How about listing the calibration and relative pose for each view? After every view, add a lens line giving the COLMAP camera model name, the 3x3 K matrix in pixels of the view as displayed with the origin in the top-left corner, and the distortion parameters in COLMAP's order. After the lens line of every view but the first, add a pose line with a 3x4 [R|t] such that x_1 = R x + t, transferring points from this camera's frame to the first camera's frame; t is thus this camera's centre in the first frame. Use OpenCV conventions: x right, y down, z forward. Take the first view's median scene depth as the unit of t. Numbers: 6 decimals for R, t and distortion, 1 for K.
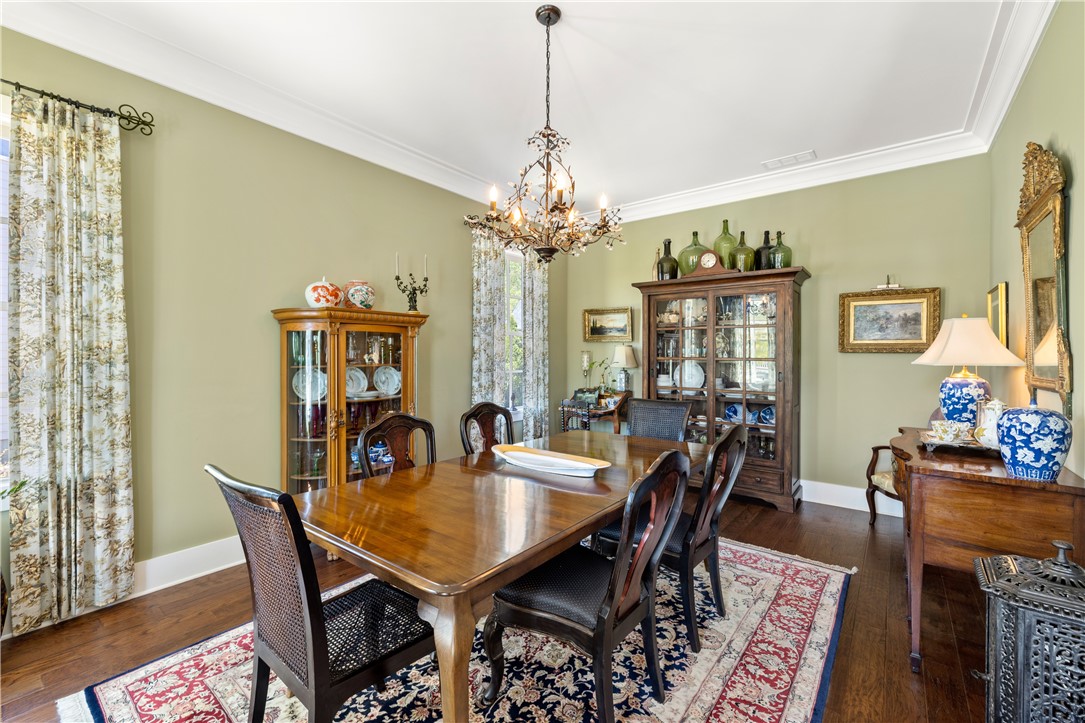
lens RADIAL K [[459.6, 0, 542.5], [0, 459.6, 361.5], [0, 0, 1]] dist [0.001865, 0.000307]
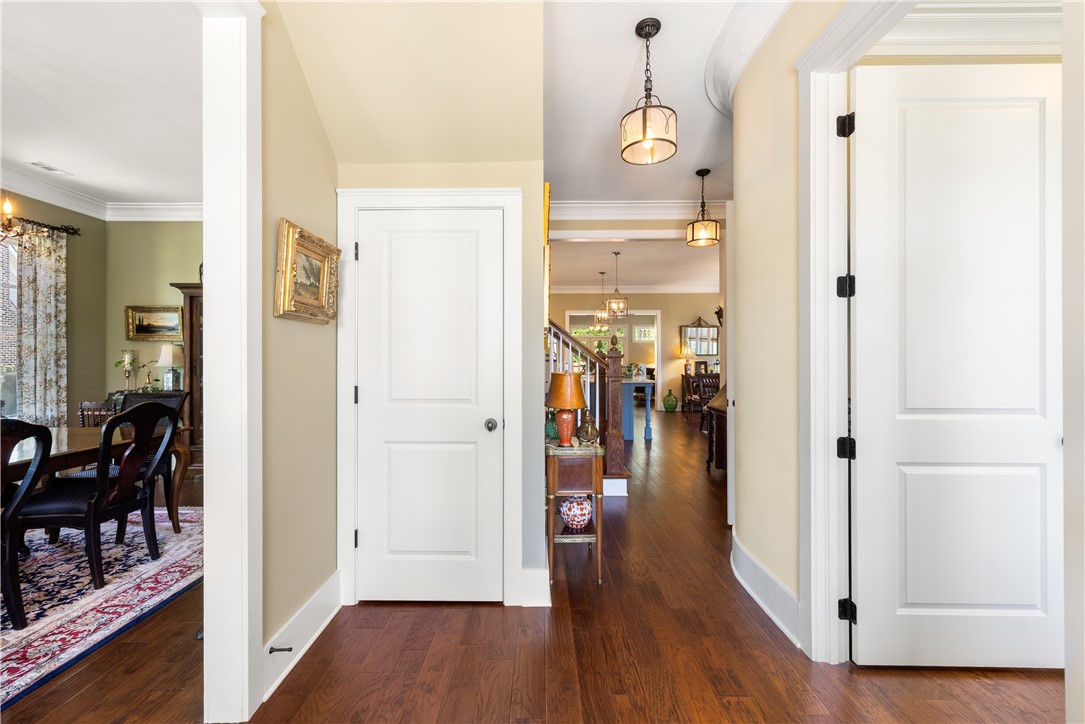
lens RADIAL K [[459.6, 0, 542.5], [0, 459.6, 362.0], [0, 0, 1]] dist [0.001865, 0.000307]
pose [[0.791113, -0.007626, 0.611623, 0.594001], [0.013681, 0.999893, -0.005229, 0.054613], [-0.611517, 0.012504, 0.791132, -0.801936]]
